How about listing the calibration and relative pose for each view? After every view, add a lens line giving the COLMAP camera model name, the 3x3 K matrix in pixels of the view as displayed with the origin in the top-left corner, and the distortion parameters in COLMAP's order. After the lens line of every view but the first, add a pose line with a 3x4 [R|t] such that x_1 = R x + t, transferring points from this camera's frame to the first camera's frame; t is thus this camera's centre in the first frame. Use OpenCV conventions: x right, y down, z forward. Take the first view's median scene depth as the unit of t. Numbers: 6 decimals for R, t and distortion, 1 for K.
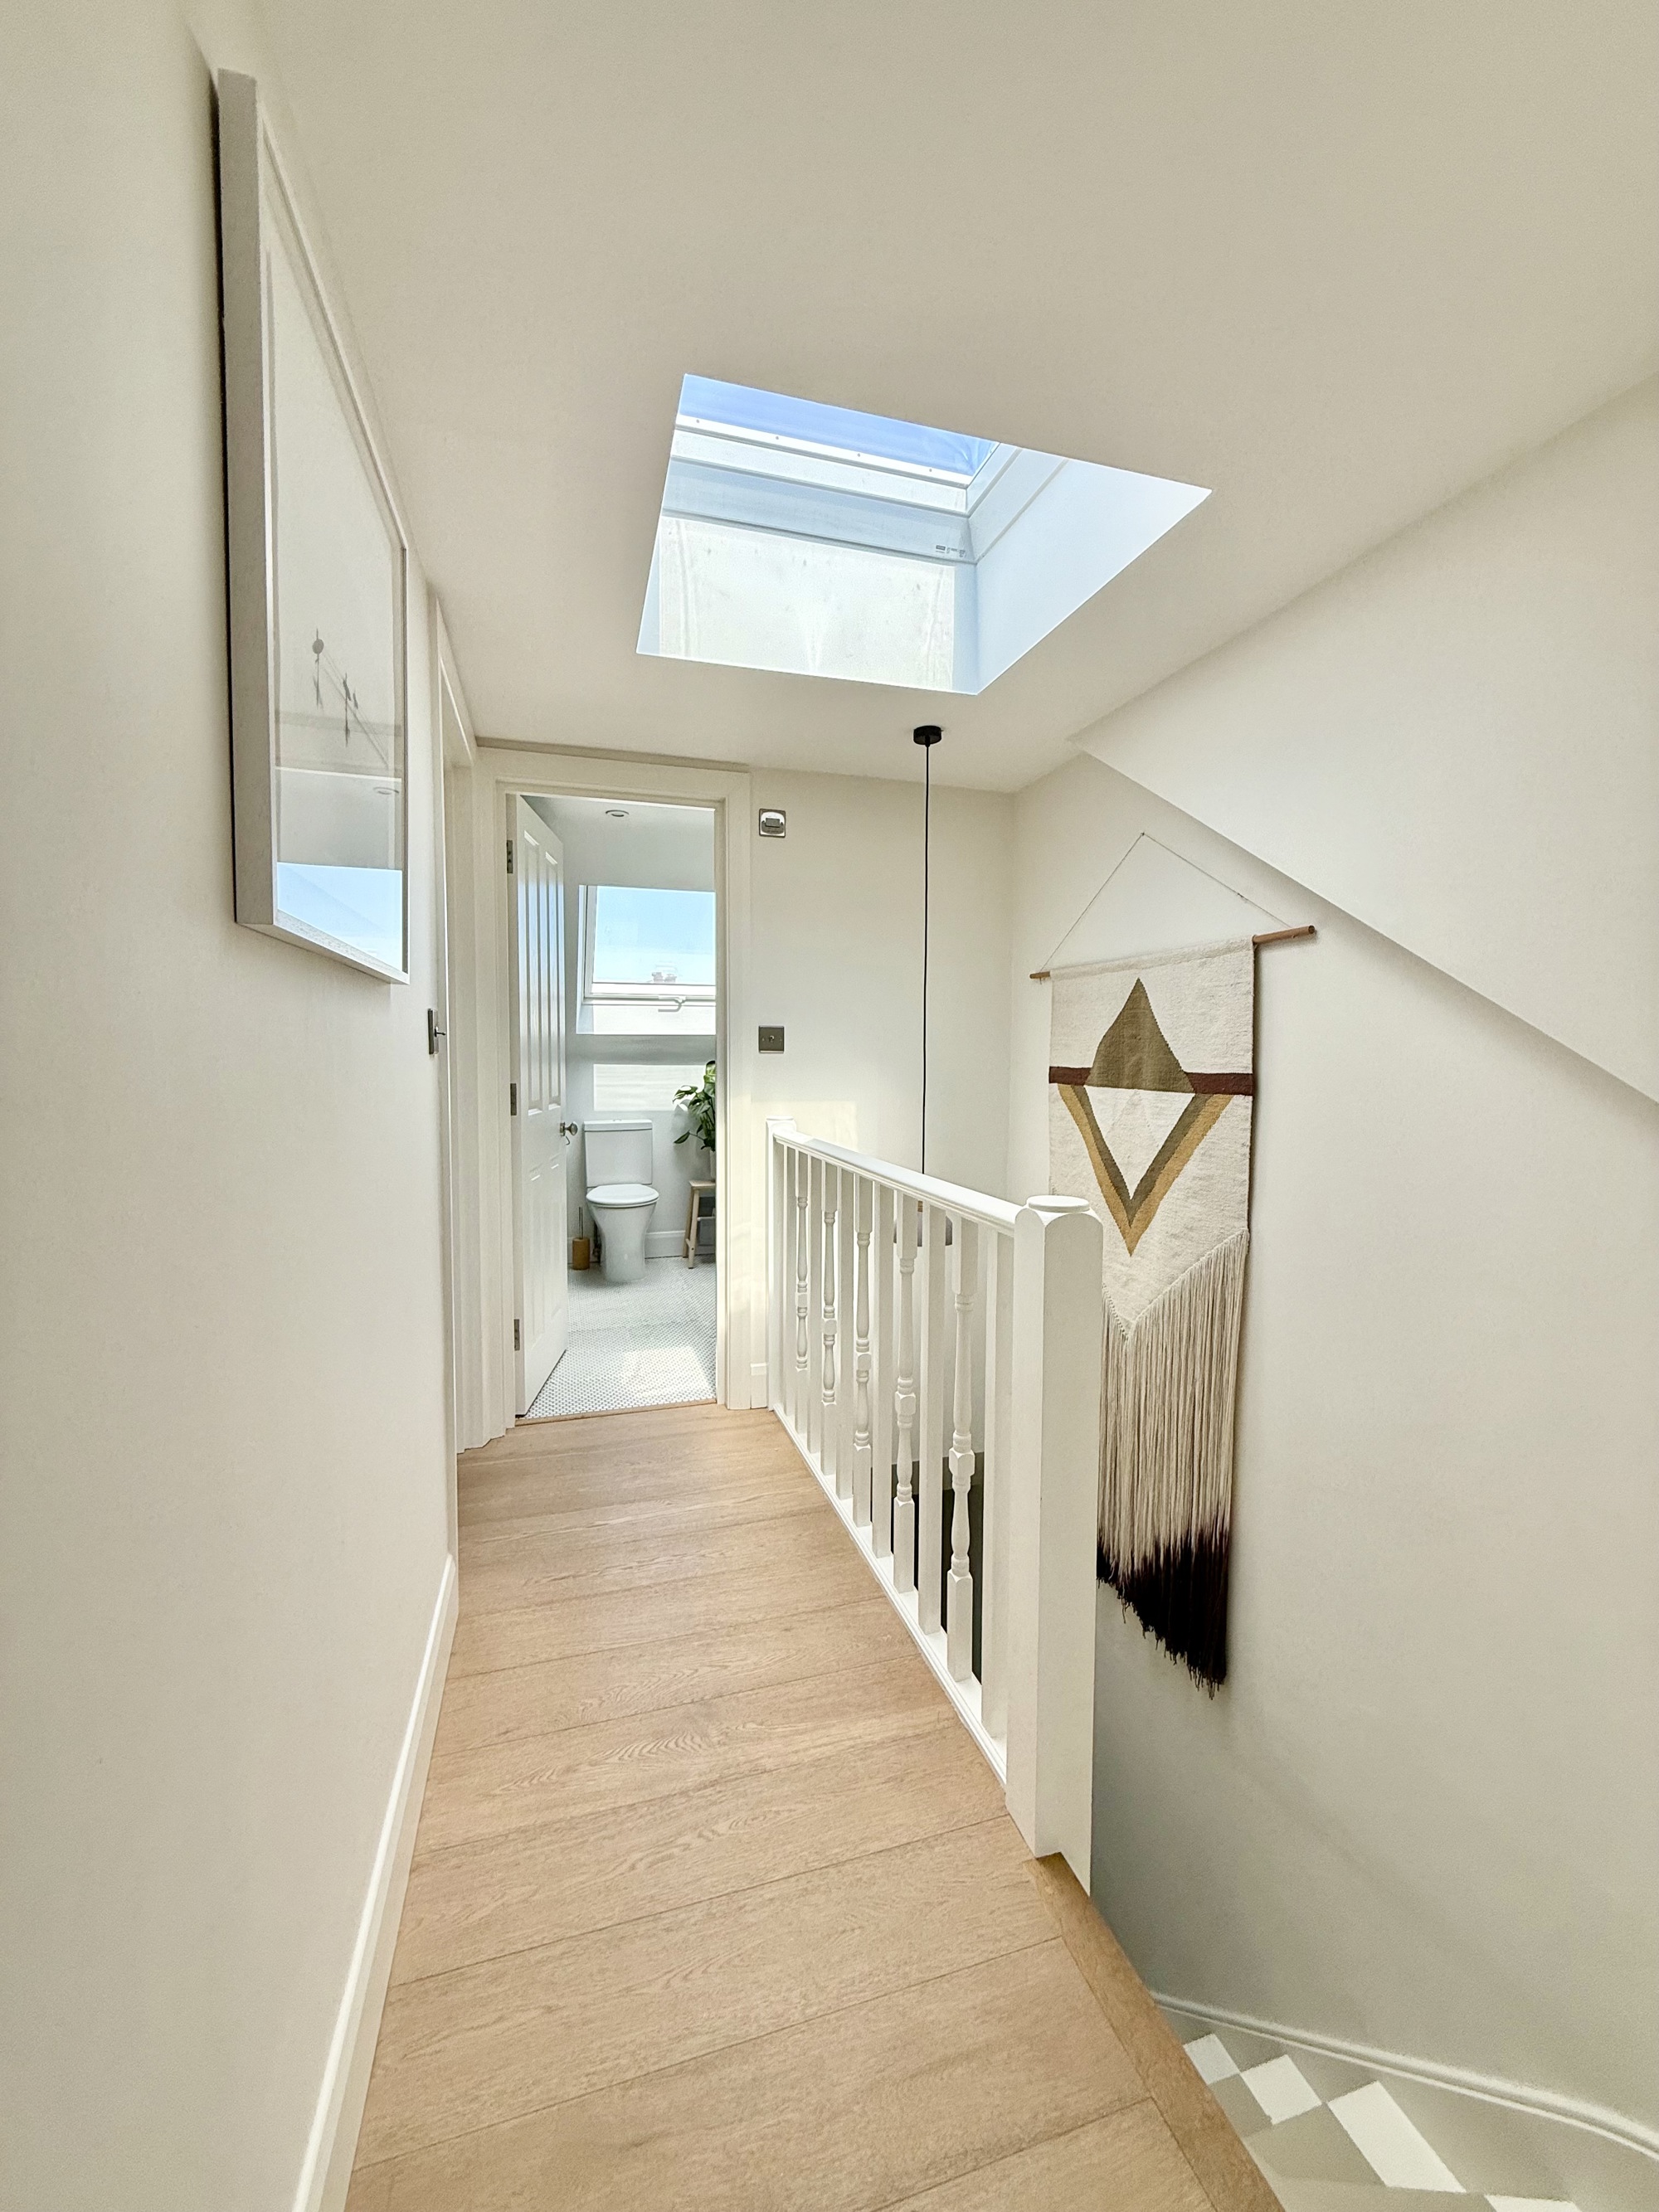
lens RADIAL K [[890.3, 0, 826.7], [0, 890.3, 1103.6], [0, 0, 1]] dist [0.000459, 0.001476]
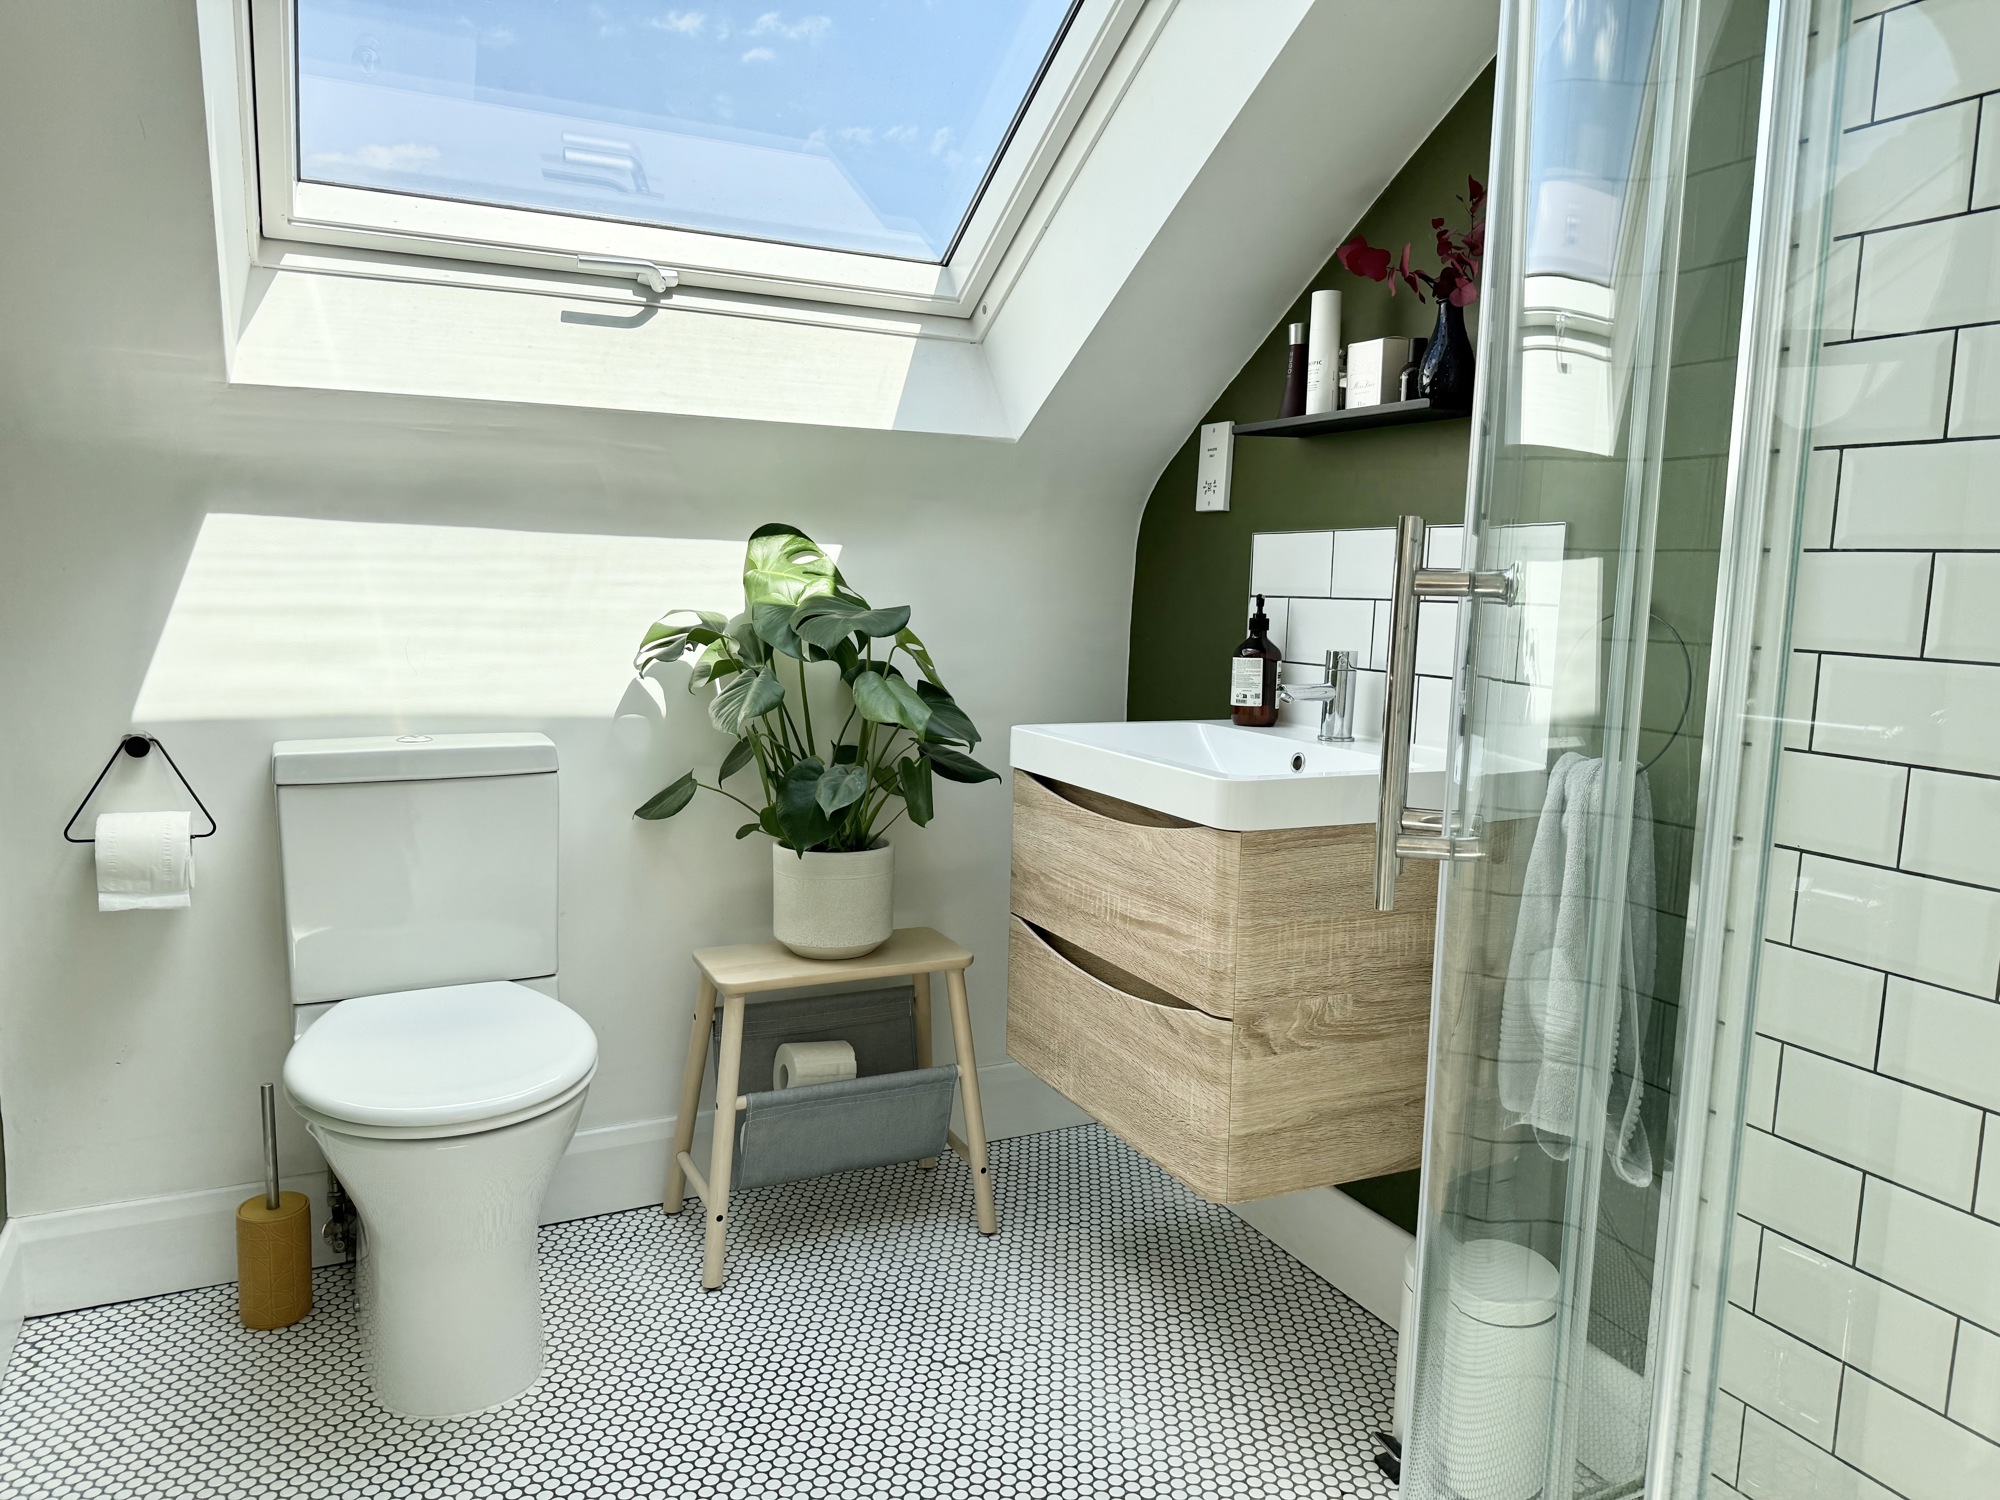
lens RADIAL K [[1404.8, 0, 1001.8], [0, 1404.8, 748.4], [0, 0, 1]] dist [0.006903, 0.000139]
pose [[0.984292, -0.005303, 0.176469, -0.139855], [-0.009480, 0.996519, 0.082821, -0.015275], [-0.176294, -0.083193, 0.980816, 0.573561]]
